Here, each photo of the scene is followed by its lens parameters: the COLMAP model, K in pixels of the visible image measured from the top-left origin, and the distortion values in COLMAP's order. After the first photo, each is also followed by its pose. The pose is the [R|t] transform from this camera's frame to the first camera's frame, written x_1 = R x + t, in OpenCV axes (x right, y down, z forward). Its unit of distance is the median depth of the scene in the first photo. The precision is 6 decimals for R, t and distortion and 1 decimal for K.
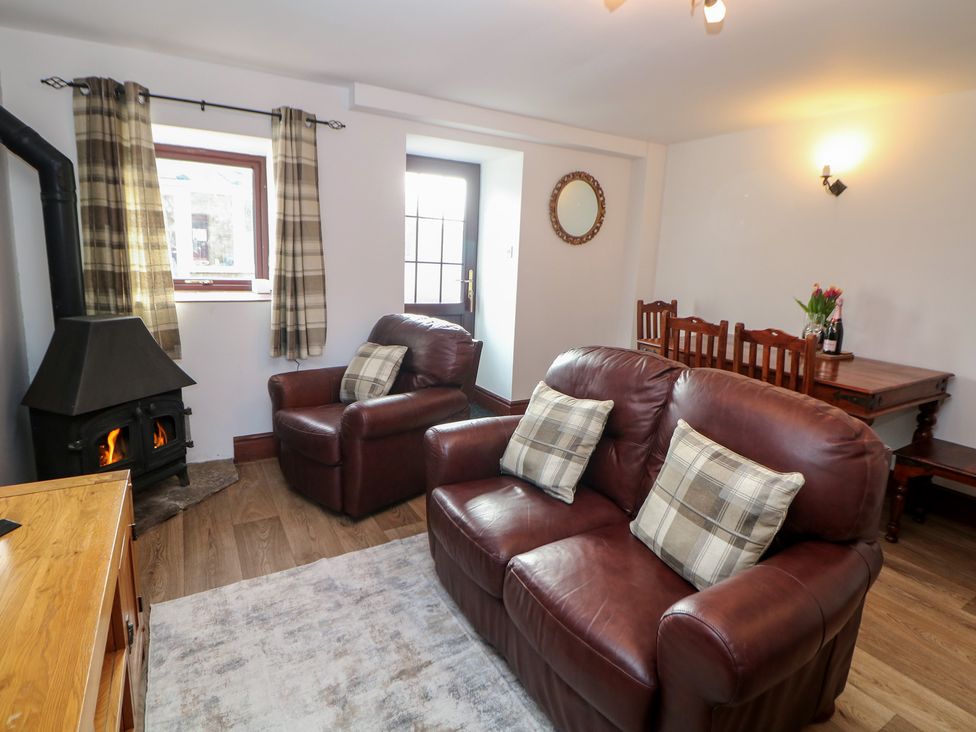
lens RADIAL K [[522.1, 0, 488.8], [0, 522.1, 333.2], [0, 0, 1]] dist [-0.000756, -0.000647]
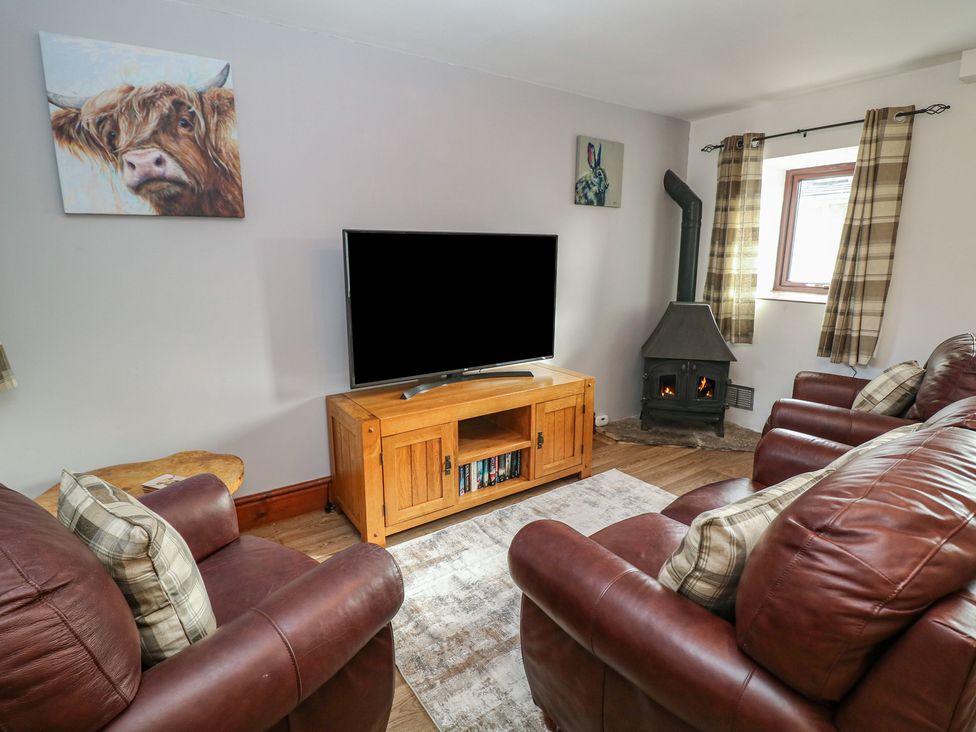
lens RADIAL K [[526.7, 0, 483.4], [0, 526.7, 345.1], [0, 0, 1]] dist [-0.014205, -0.001342]
pose [[0.070905, 0.136115, -0.988152, 0.593032], [-0.143810, 0.981691, 0.124906, -0.012370], [0.987062, 0.133250, 0.089182, 0.241266]]
